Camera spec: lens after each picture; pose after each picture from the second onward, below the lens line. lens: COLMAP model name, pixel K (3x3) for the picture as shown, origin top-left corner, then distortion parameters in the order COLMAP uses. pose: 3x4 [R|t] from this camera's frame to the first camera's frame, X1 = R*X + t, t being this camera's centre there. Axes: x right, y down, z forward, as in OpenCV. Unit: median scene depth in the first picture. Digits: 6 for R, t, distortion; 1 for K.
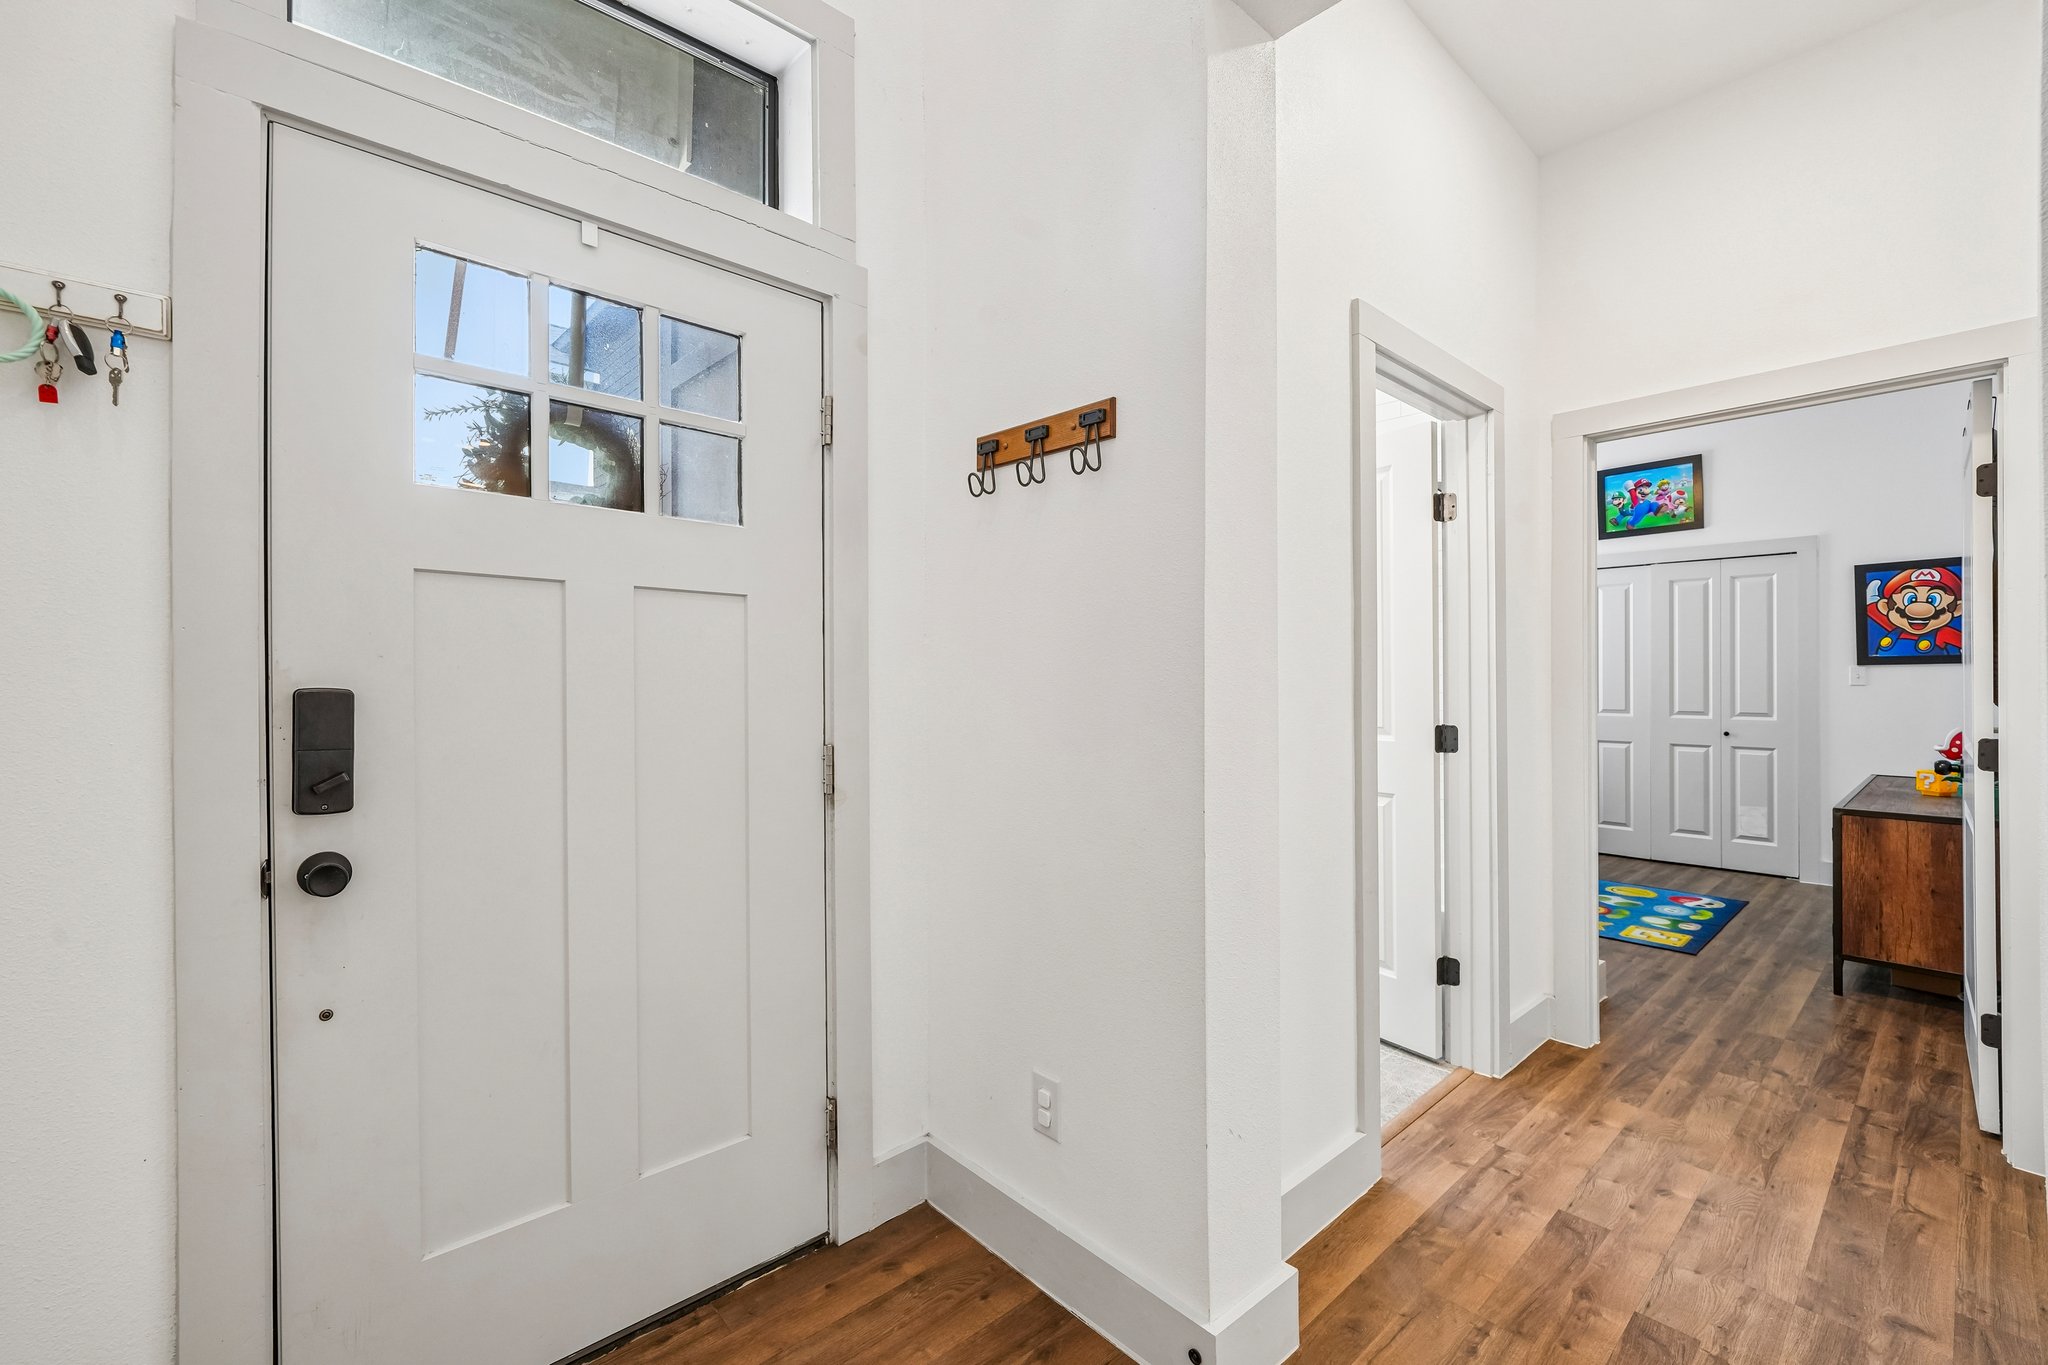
lens RADIAL K [[865.3, 0, 1029.8], [0, 865.3, 678.2], [0, 0, 1]] dist [-0.000007, 0.002080]
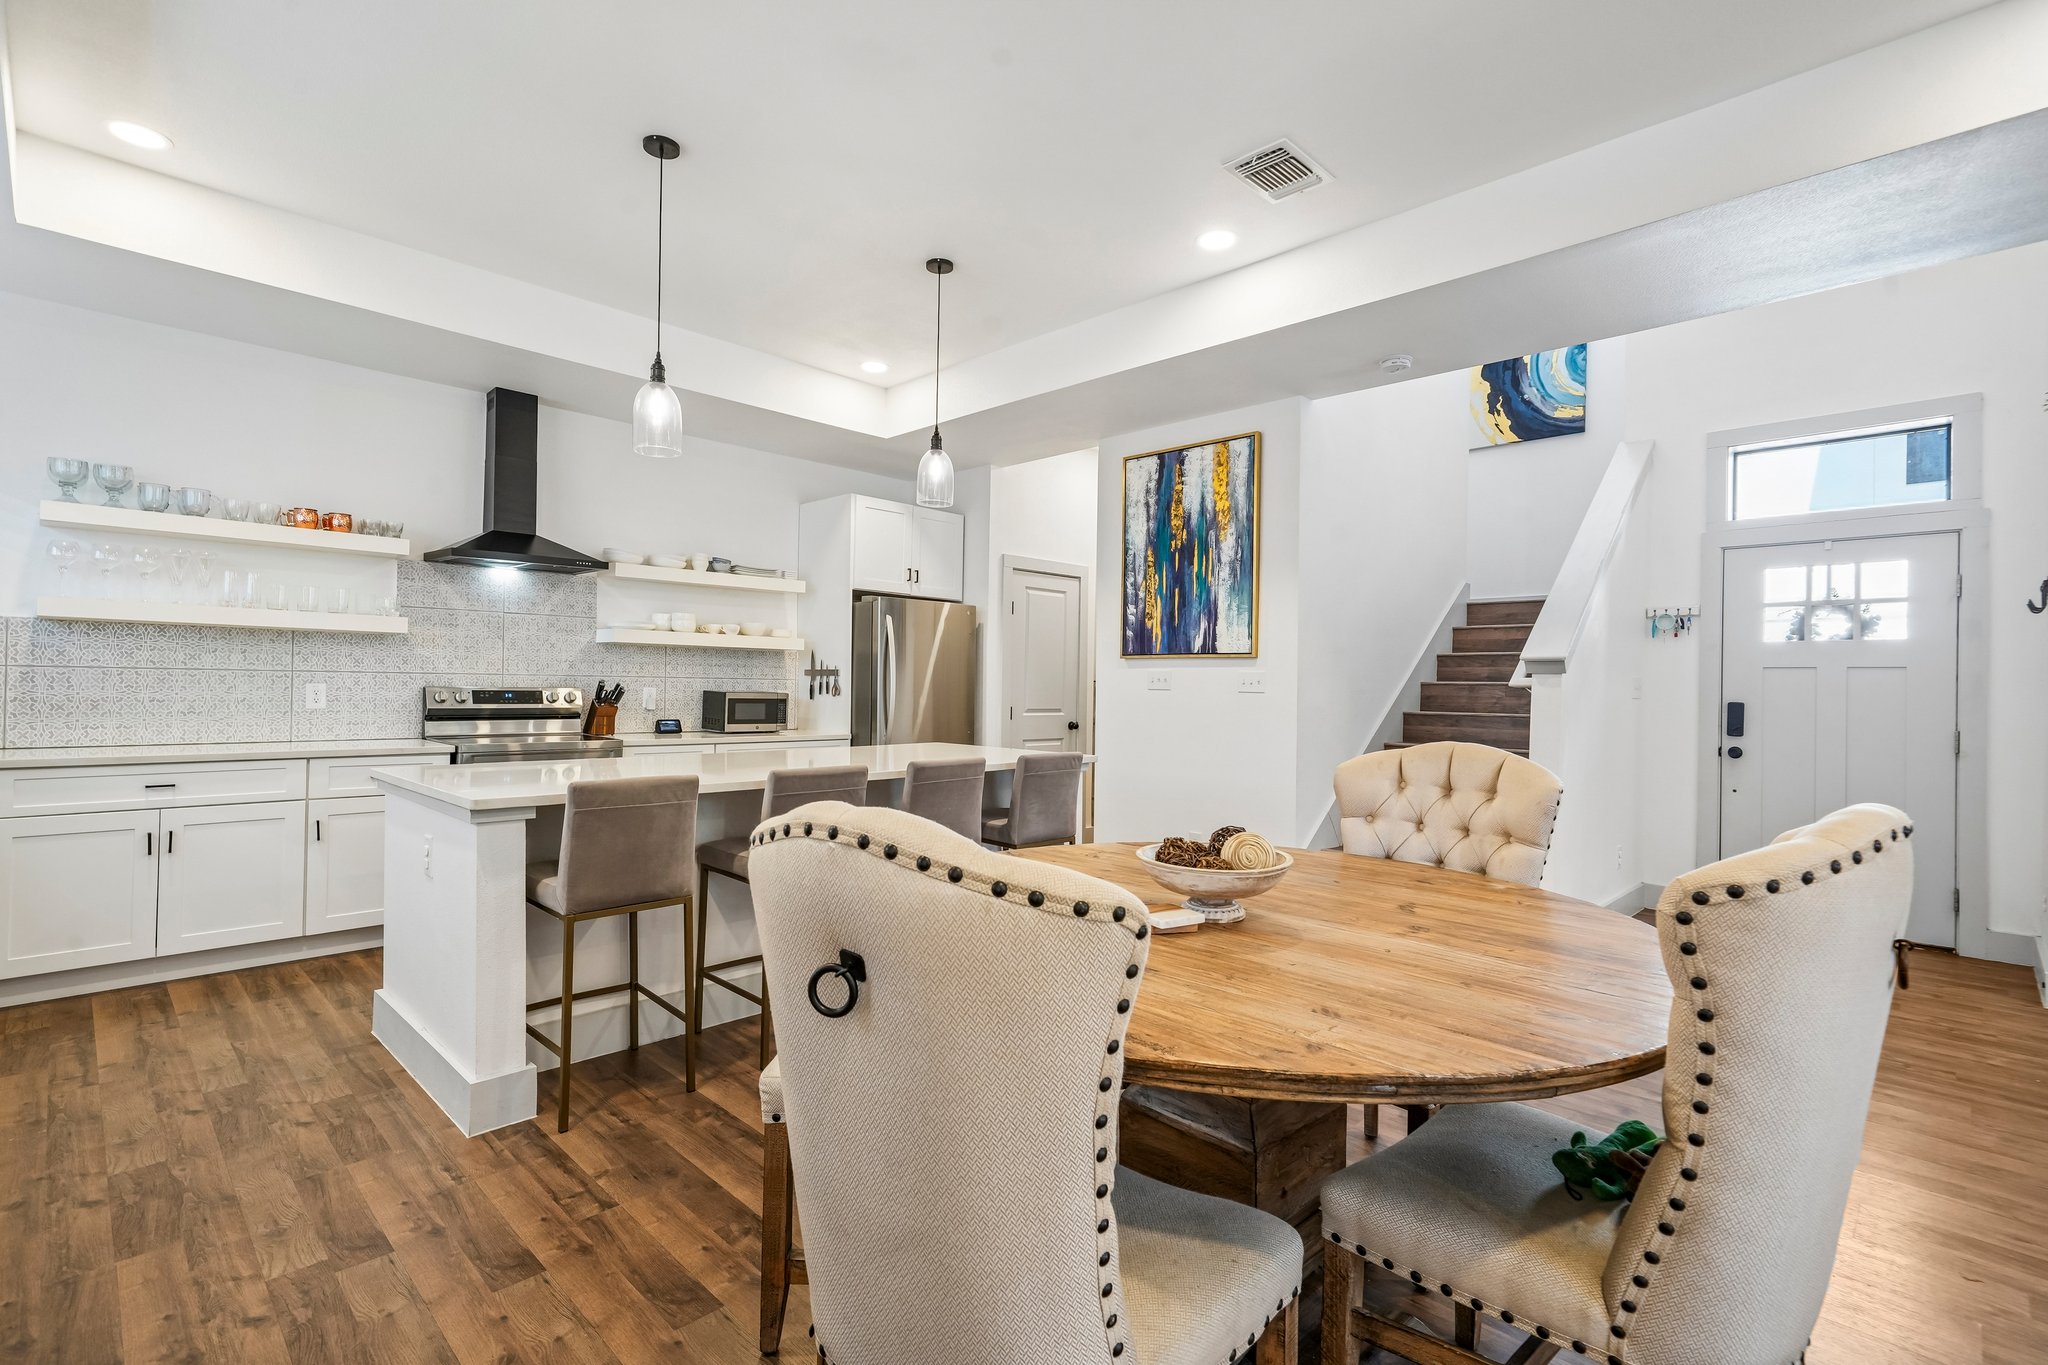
lens RADIAL K [[948.2, 0, 1026.3], [0, 948.2, 682.4], [0, 0, 1]] dist [0.011049, 0.001921]
pose [[0.050133, -0.015109, -0.998628, 2.561642], [-0.011782, 0.999807, -0.015719, 0.022440], [0.998673, 0.012554, 0.049946, -1.836441]]
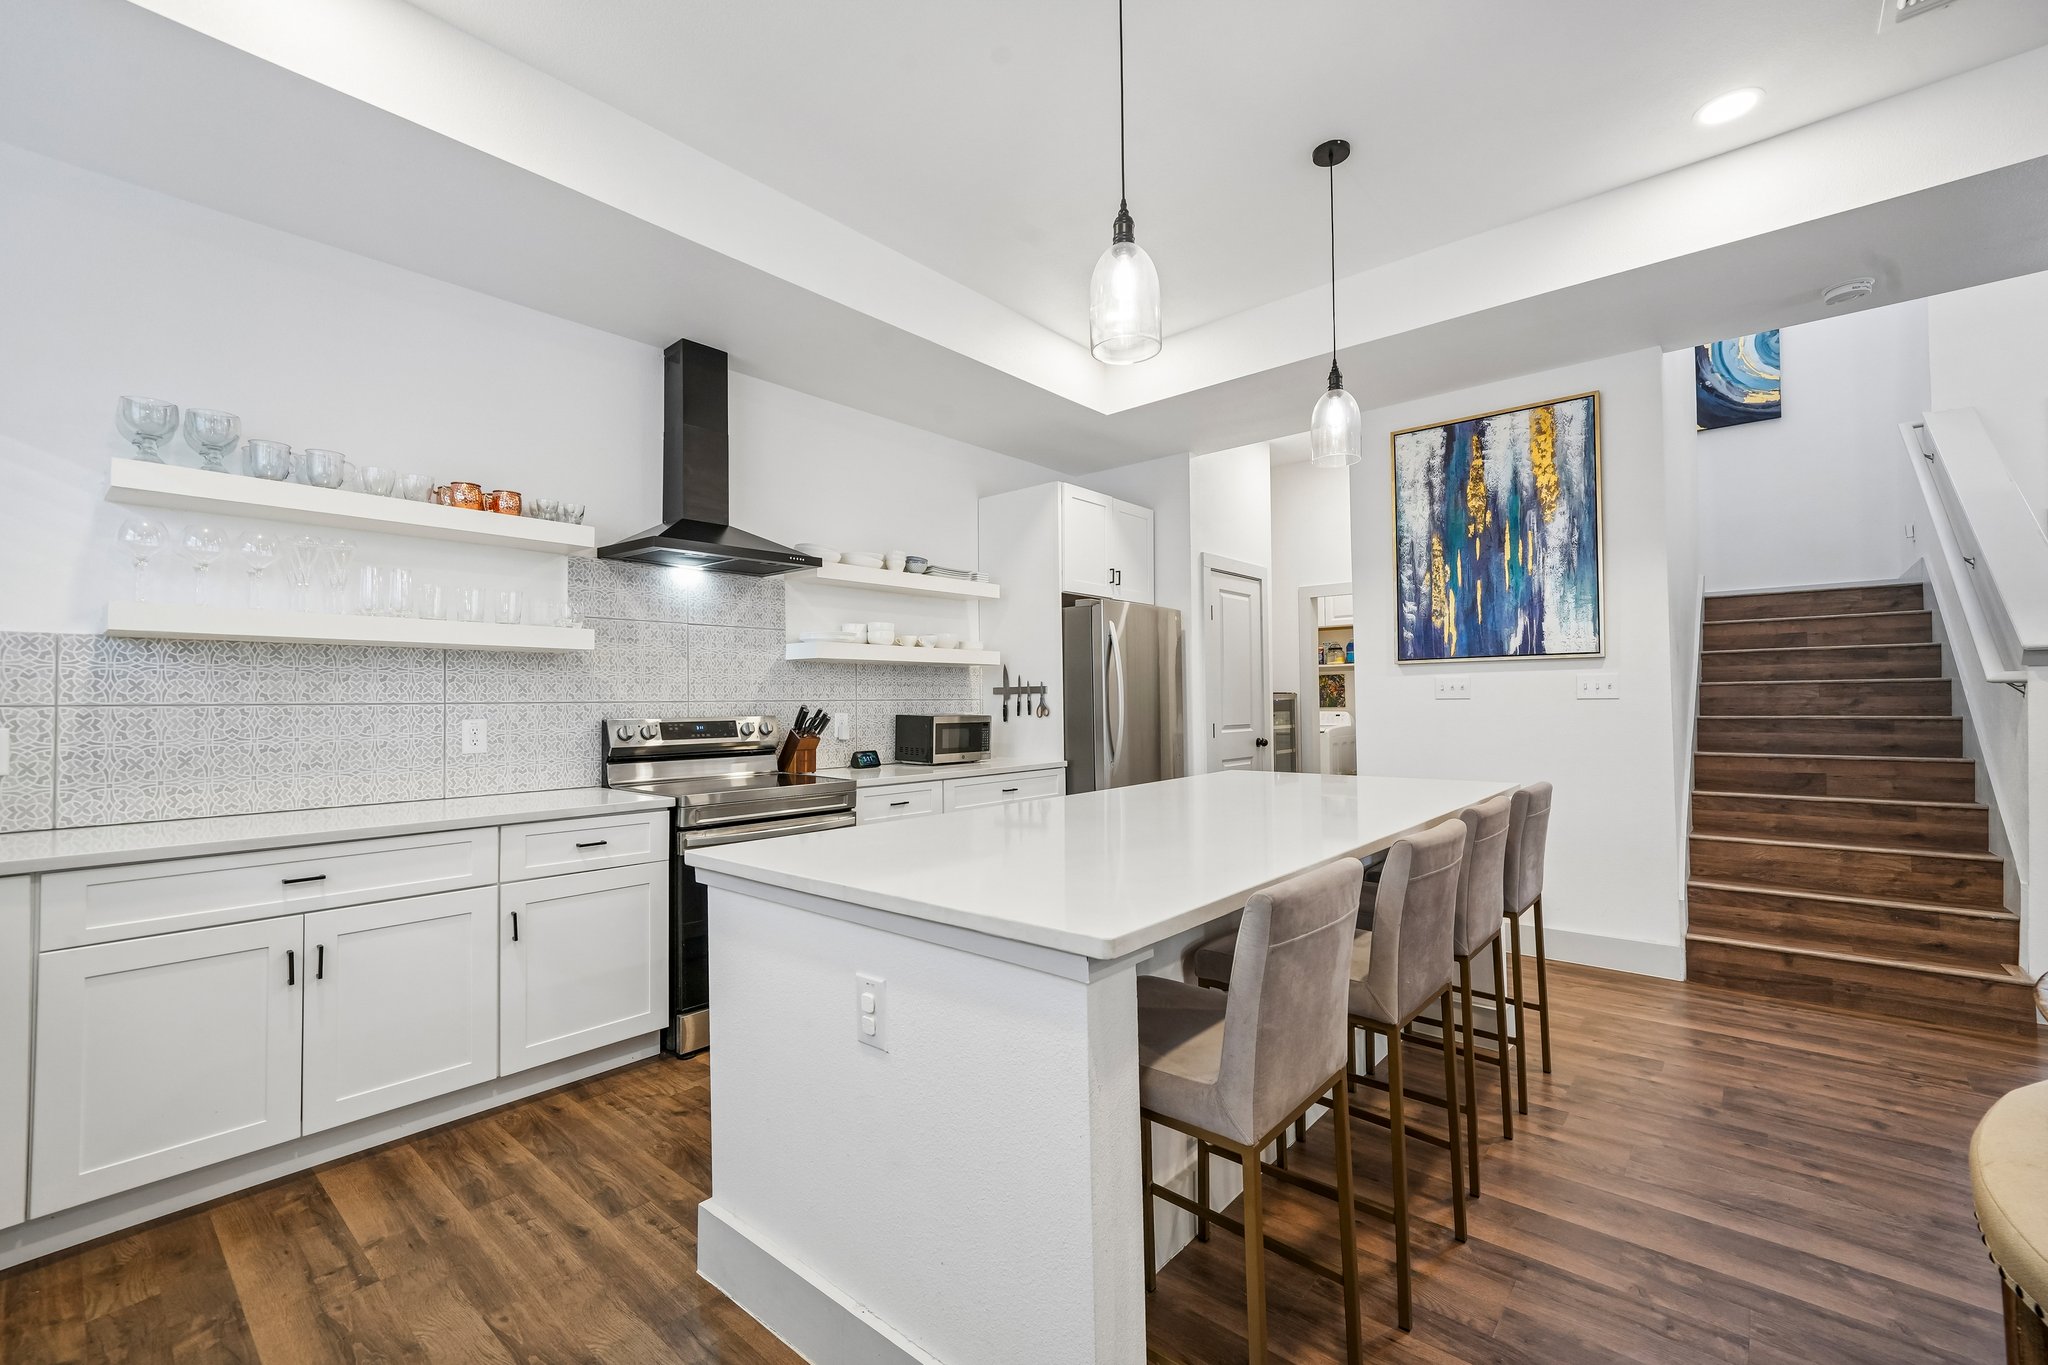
lens RADIAL K [[865.3, 0, 1026.3], [0, 865.3, 684.8], [0, 0, 1]] dist [-0.000007, 0.002080]
pose [[0.114740, -0.033824, -0.992820, 1.642026], [0.016049, 0.999353, -0.032192, 0.010126], [0.993266, -0.012240, 0.115208, -2.842970]]
